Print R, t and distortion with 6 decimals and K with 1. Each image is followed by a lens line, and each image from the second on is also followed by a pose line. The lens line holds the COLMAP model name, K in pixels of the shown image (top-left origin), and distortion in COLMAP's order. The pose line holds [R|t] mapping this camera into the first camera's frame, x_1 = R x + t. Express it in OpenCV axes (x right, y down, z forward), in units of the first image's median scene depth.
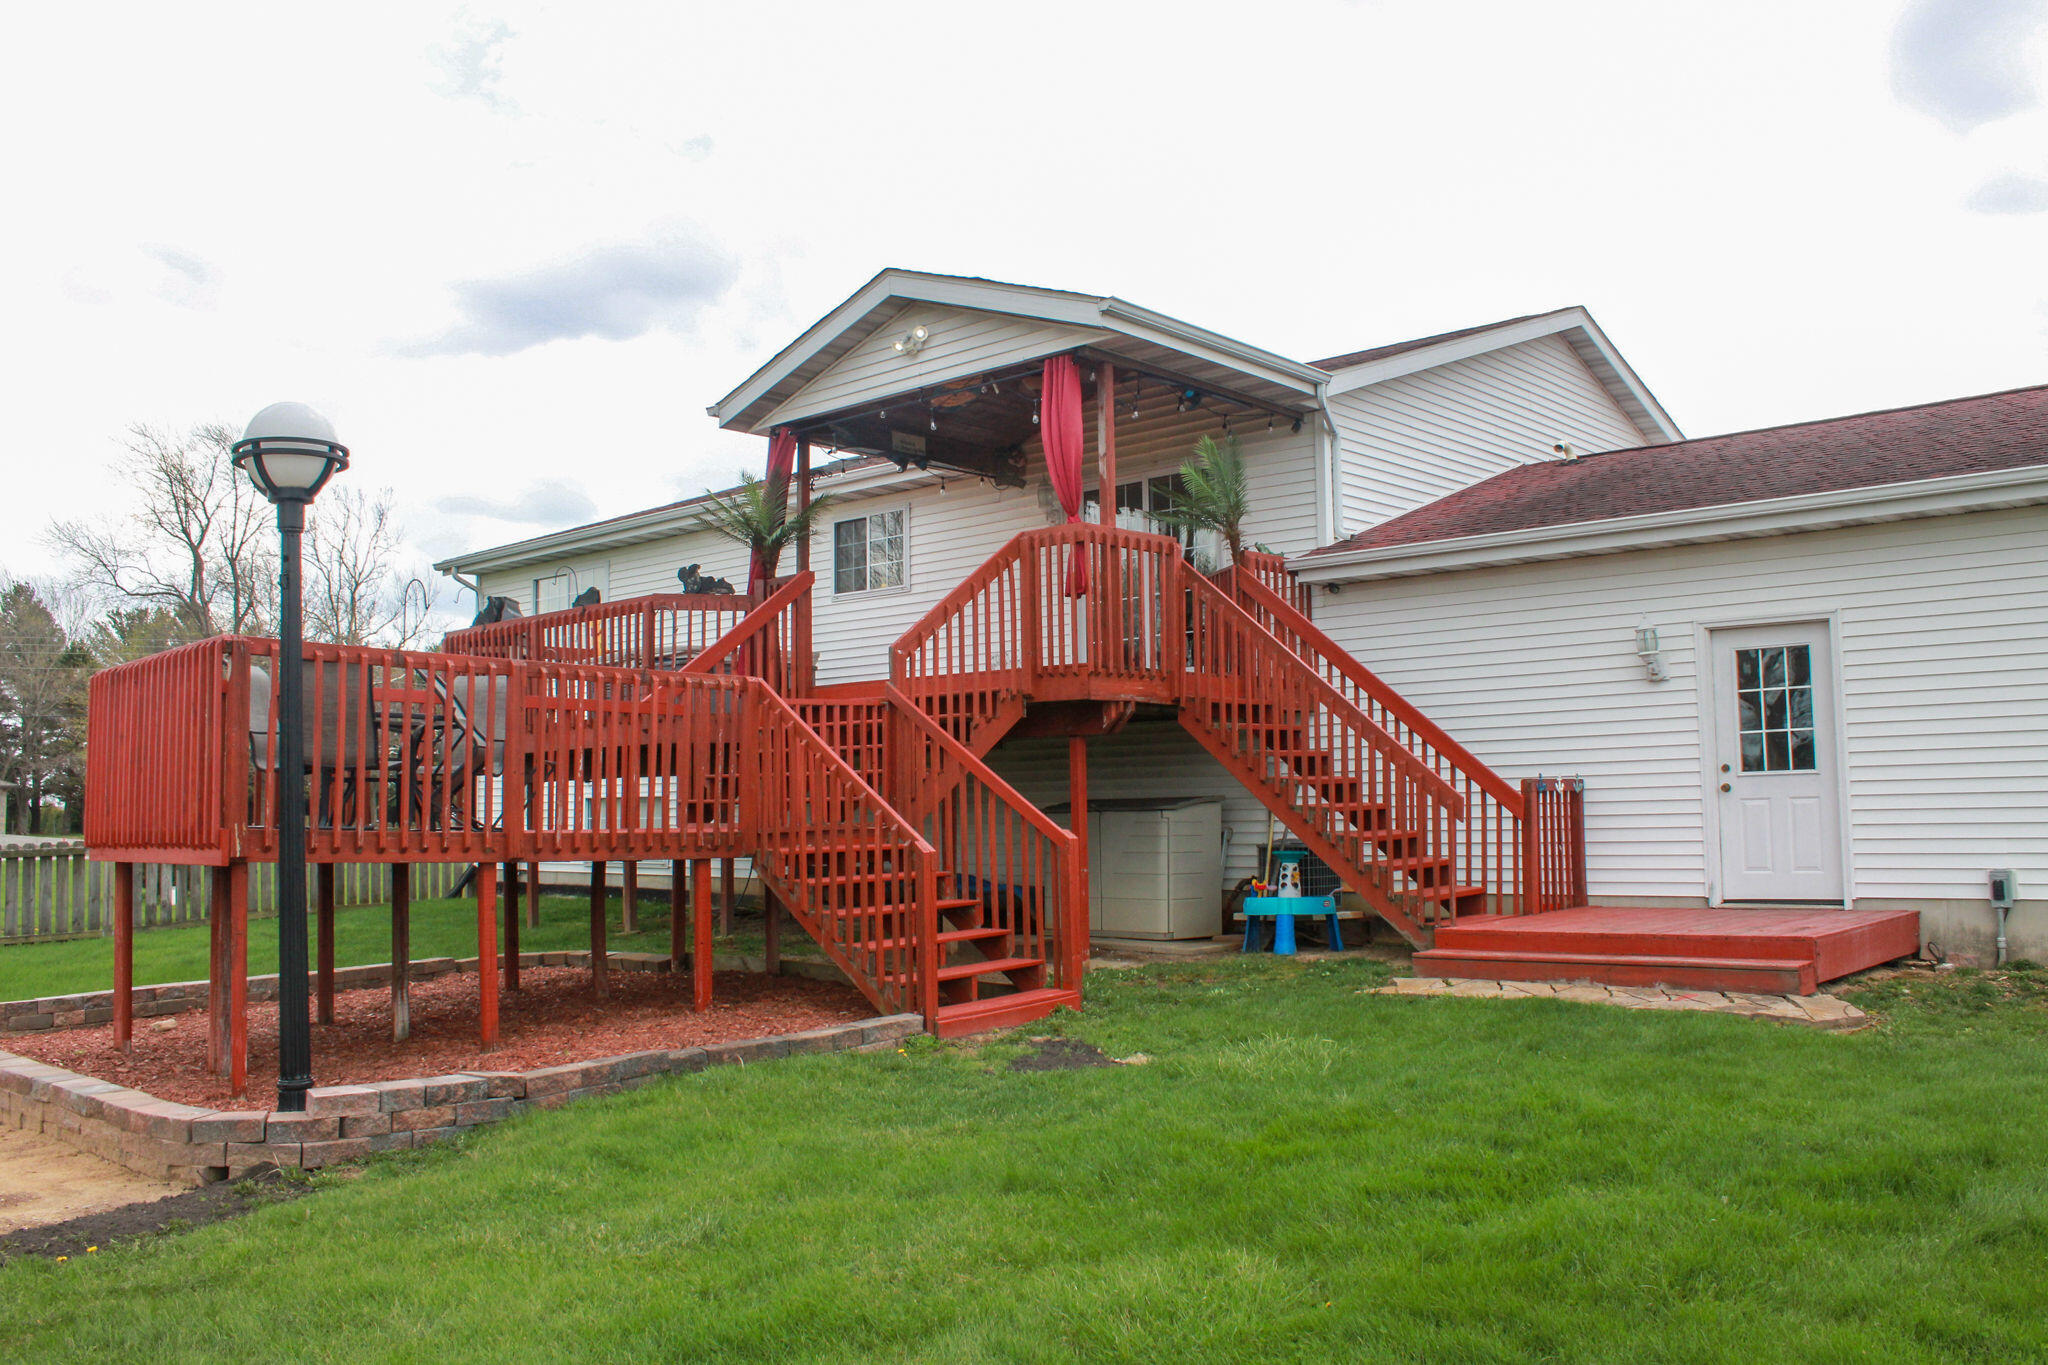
lens RADIAL K [[1763.0, 0, 1024.0], [0, 1763.0, 682.5], [0, 0, 1]] dist [-0.006920, -0.001748]
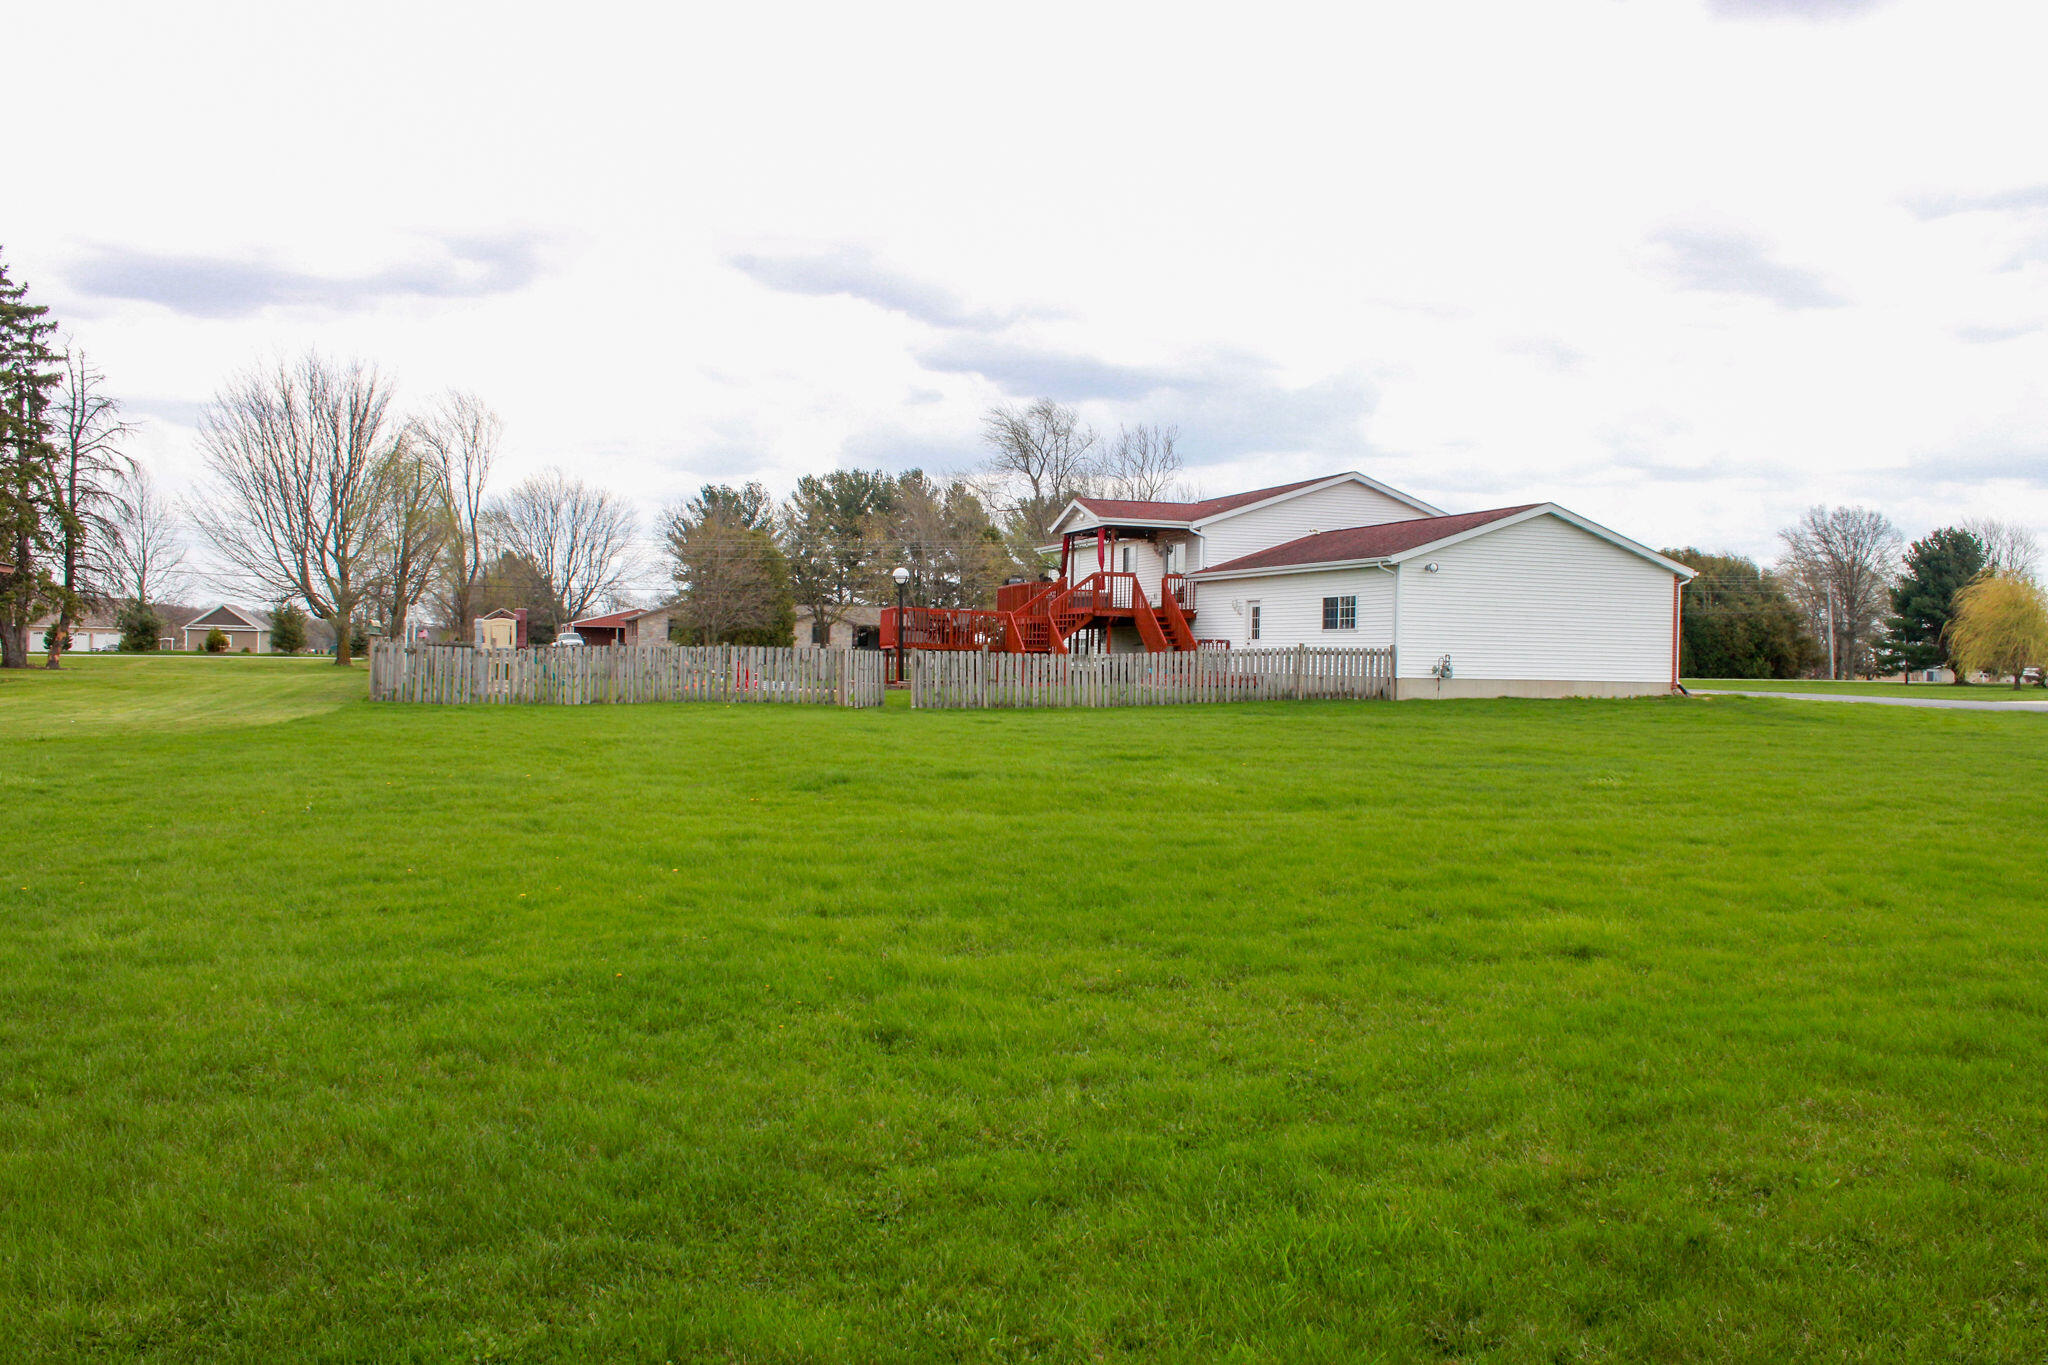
lens RADIAL K [[1763.0, 0, 1024.0], [0, 1763.0, 682.5], [0, 0, 1]] dist [-0.006920, -0.001748]
pose [[0.878794, 0.028781, -0.476333, 1.716913], [0.012999, 0.996365, 0.084185, -0.175268], [0.477024, -0.080173, 0.875226, -2.476165]]
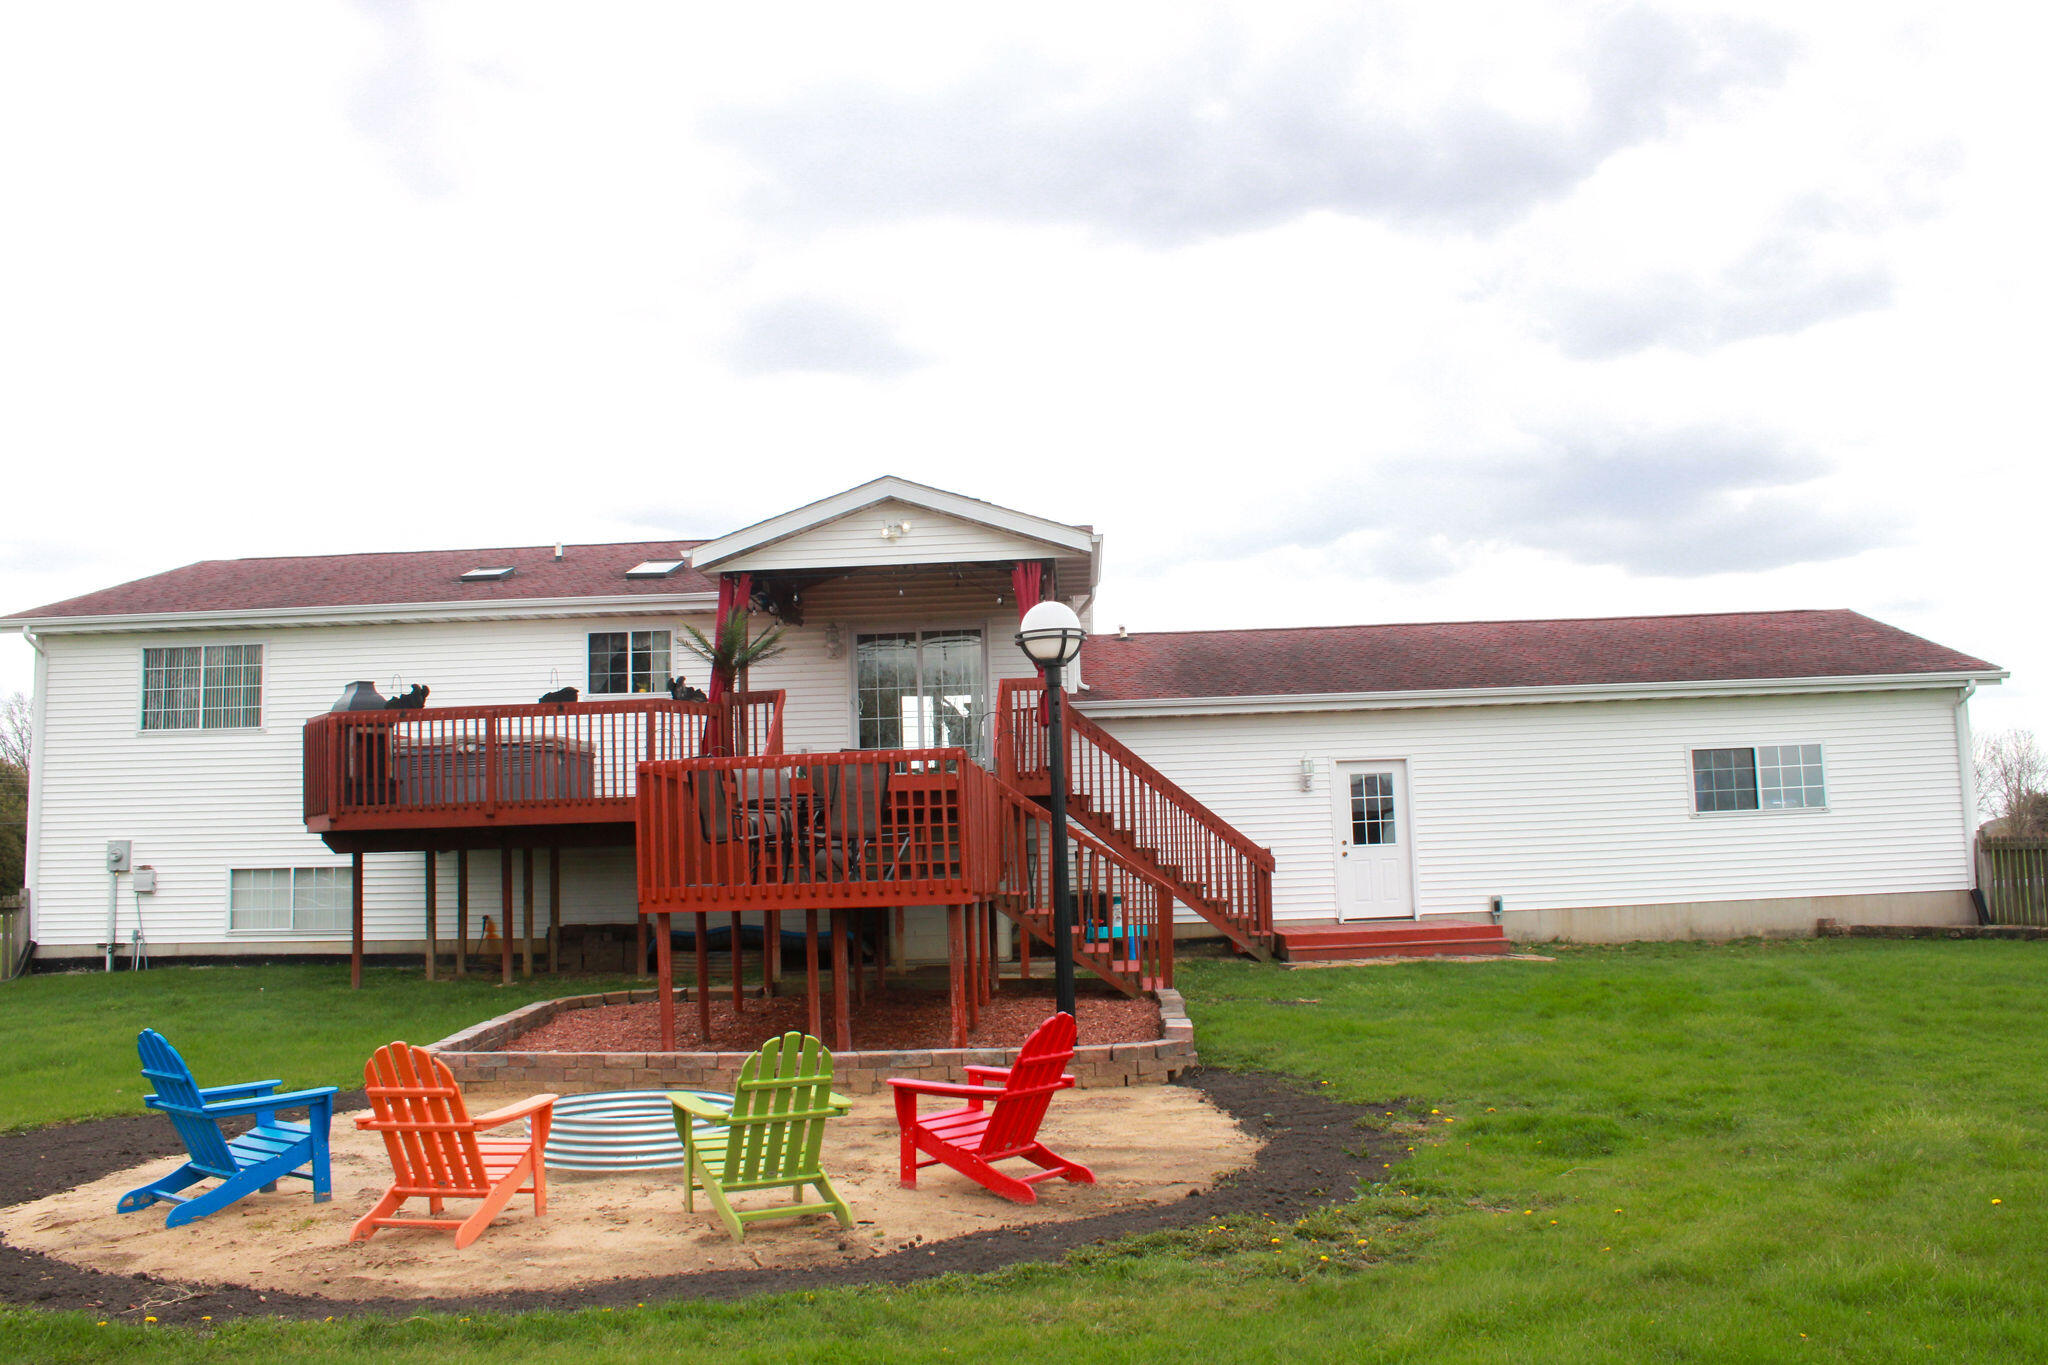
lens RADIAL K [[1763.0, 0, 1024.0], [0, 1763.0, 682.5], [0, 0, 1]] dist [-0.006920, -0.001748]
pose [[0.764854, 0.060893, 0.641320, -0.921020], [-0.029472, 0.997788, -0.059590, 0.004076], [-0.643530, 0.026677, 0.764956, -0.118162]]
